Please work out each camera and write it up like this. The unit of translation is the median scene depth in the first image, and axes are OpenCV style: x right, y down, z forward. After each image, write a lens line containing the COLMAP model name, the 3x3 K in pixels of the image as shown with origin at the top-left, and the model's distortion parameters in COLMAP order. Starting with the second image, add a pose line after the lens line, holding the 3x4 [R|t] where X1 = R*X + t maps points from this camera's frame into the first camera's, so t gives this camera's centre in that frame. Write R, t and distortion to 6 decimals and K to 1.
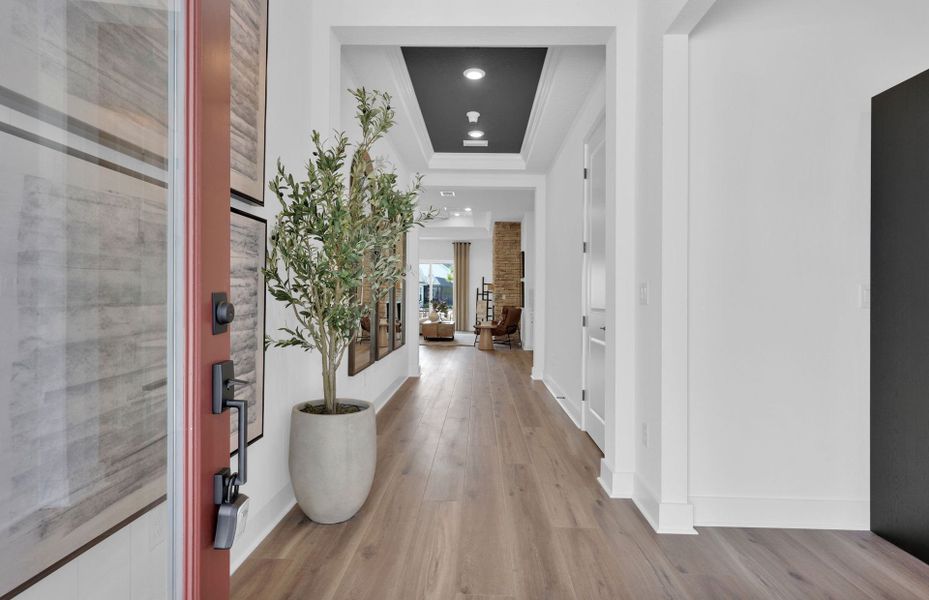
lens RADIAL K [[413.3, 0, 464.5], [0, 413.3, 300.0], [0, 0, 1]] dist [-0.004548, -0.000444]
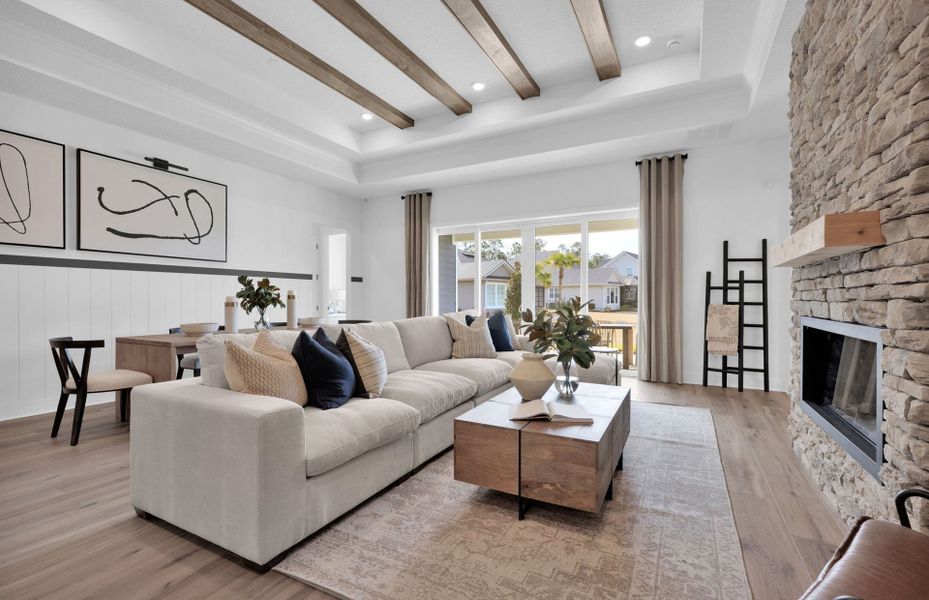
lens RADIAL K [[413.3, 0, 464.5], [0, 413.3, 300.0], [0, 0, 1]] dist [-0.004548, -0.000444]
pose [[0.897815, -0.005885, -0.440334, -0.002551], [0.003230, 0.999972, -0.006779, -0.001131], [0.440361, 0.004664, 0.897809, 0.564068]]
